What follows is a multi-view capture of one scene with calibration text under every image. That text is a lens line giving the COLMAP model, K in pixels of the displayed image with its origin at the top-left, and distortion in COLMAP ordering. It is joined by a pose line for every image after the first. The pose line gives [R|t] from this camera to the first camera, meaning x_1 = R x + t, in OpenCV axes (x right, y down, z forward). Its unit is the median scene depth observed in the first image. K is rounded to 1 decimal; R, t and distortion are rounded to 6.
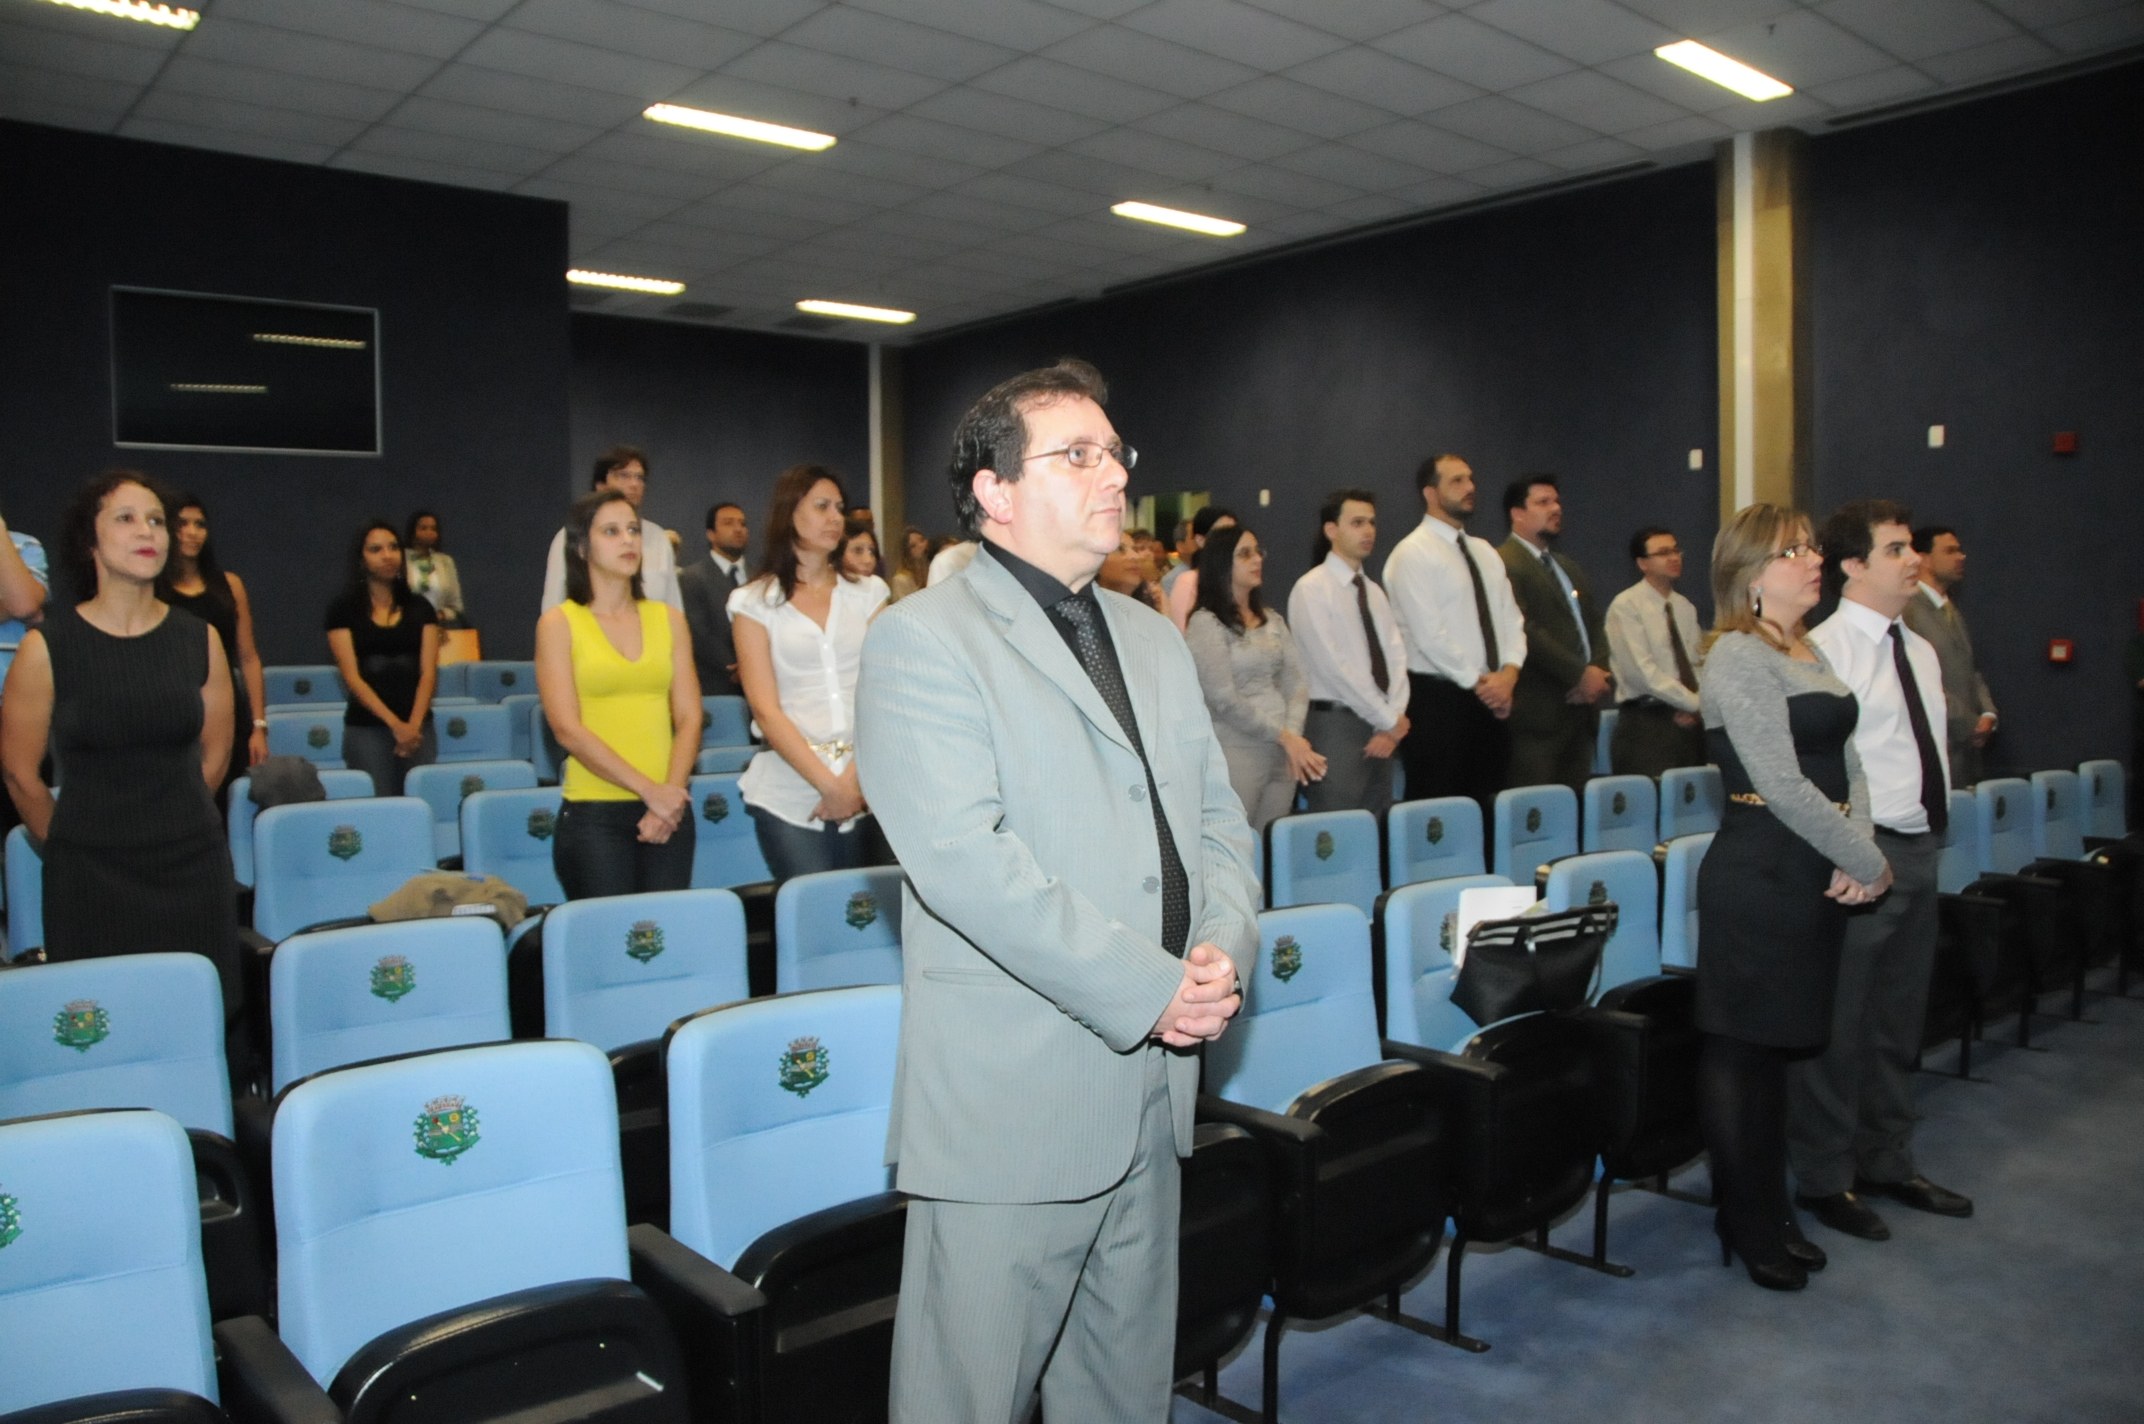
lens RADIAL K [[1678.4, 0, 1082.4], [0, 1678.4, 698.3], [0, 0, 1]] dist [-0.108856, 0.032854]
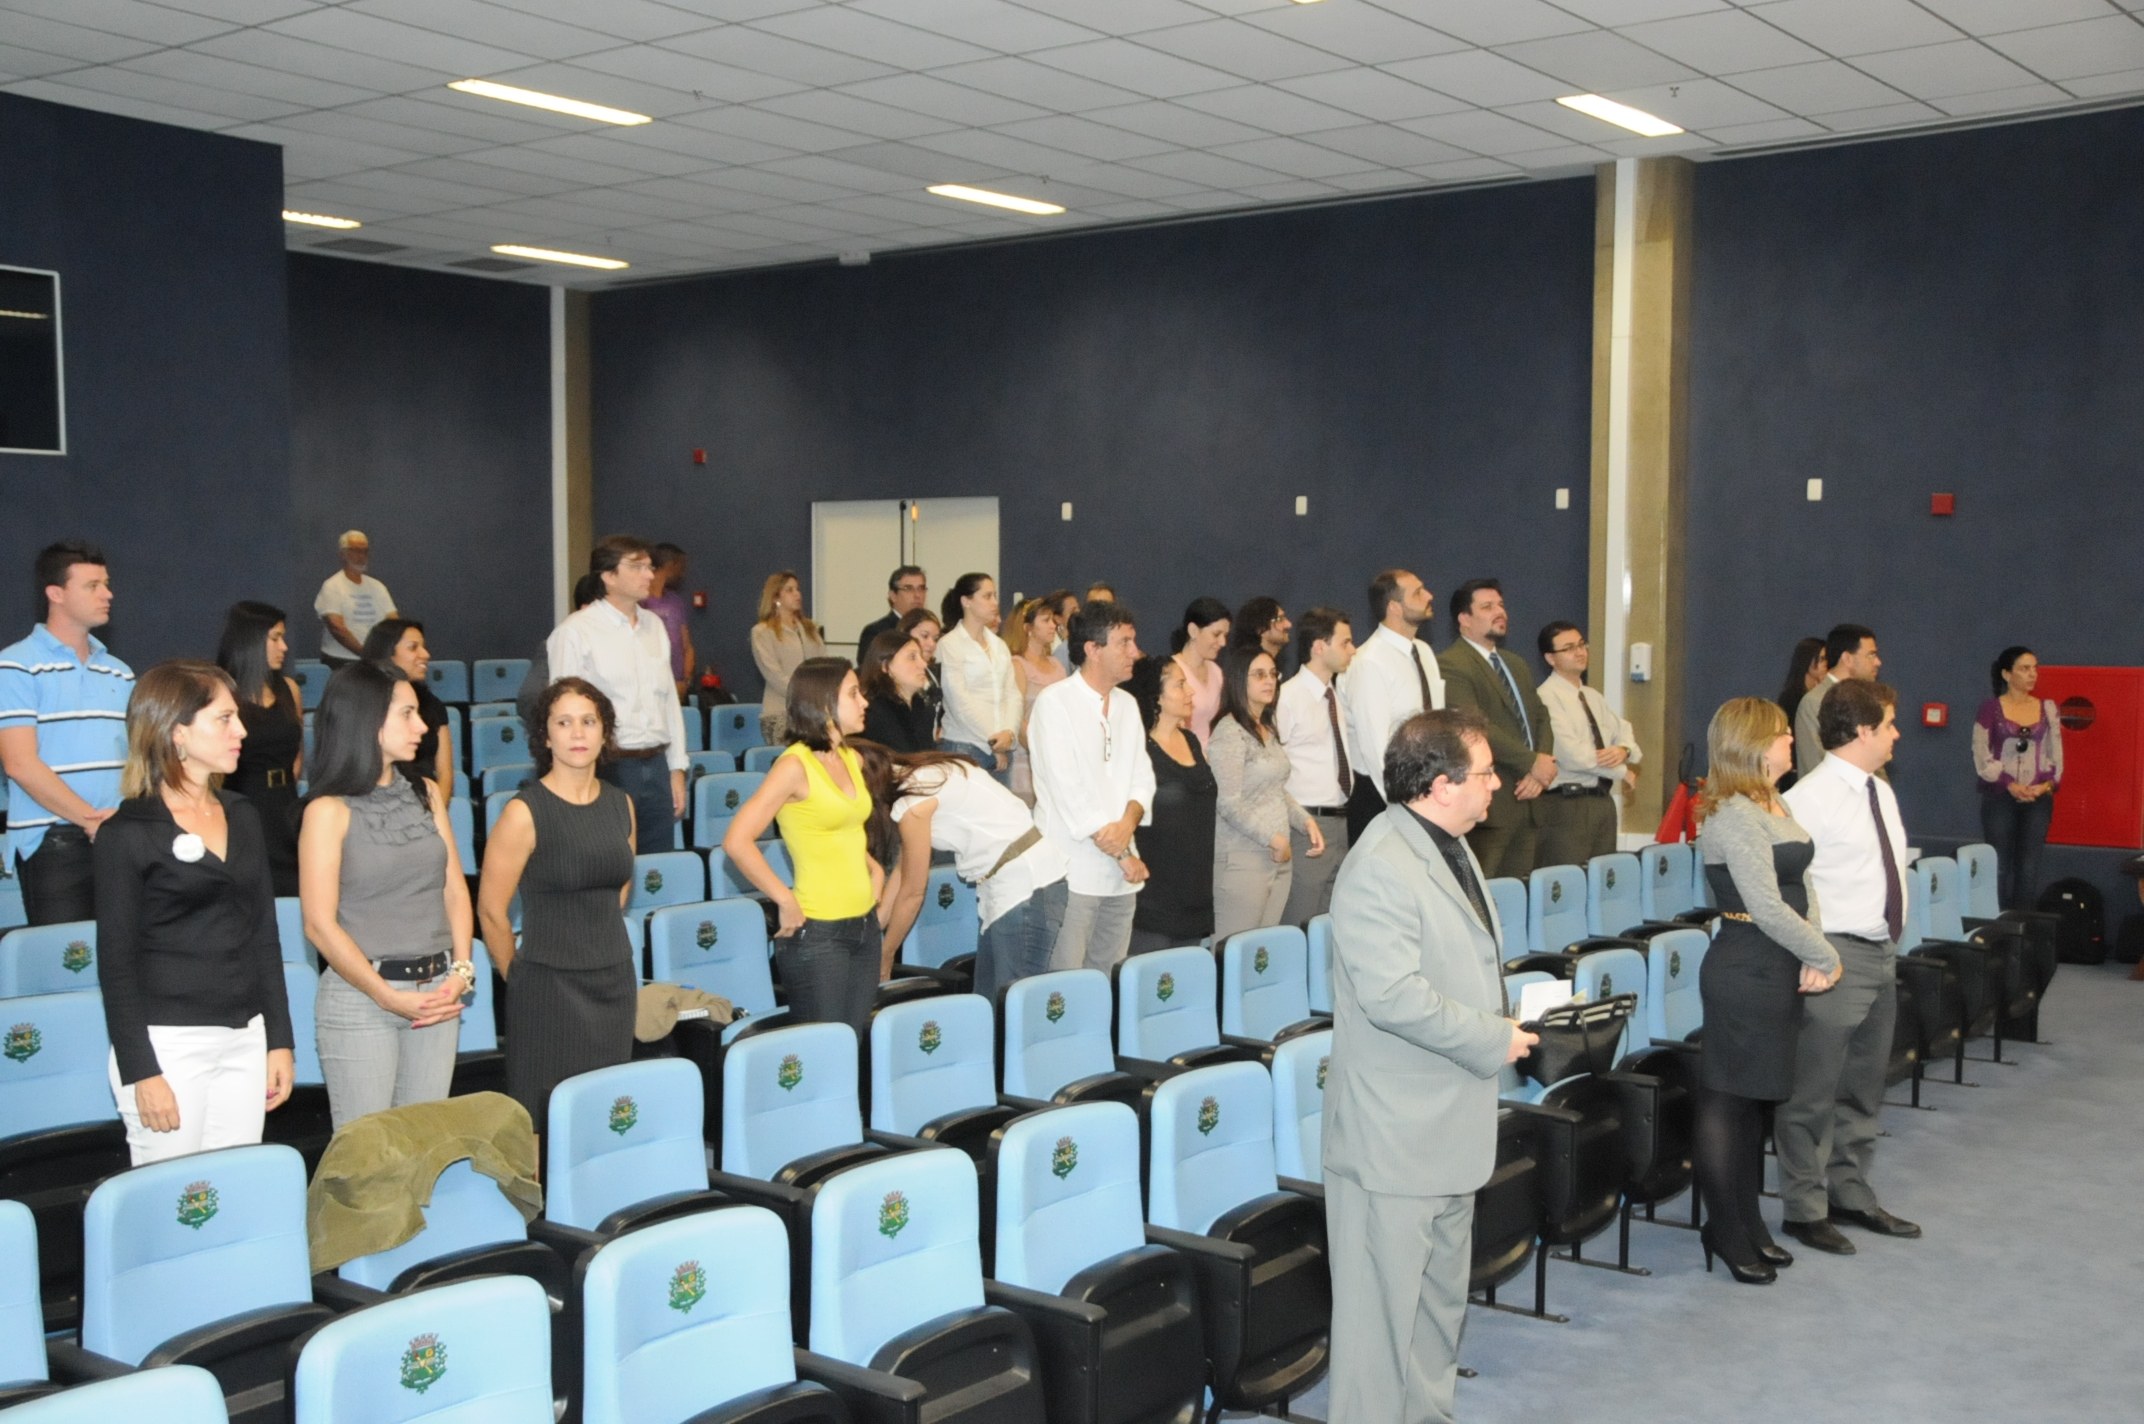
lens RADIAL K [[2291.4, 0, 1068.6], [0, 2291.4, 704.9], [0, 0, 1]] dist [-0.016717, 0.000000]
pose [[0.981851, 0.008489, 0.189466, -0.427463], [-0.010386, 0.999905, 0.009025, -0.106484], [-0.189371, -0.010829, 0.981846, -0.640209]]
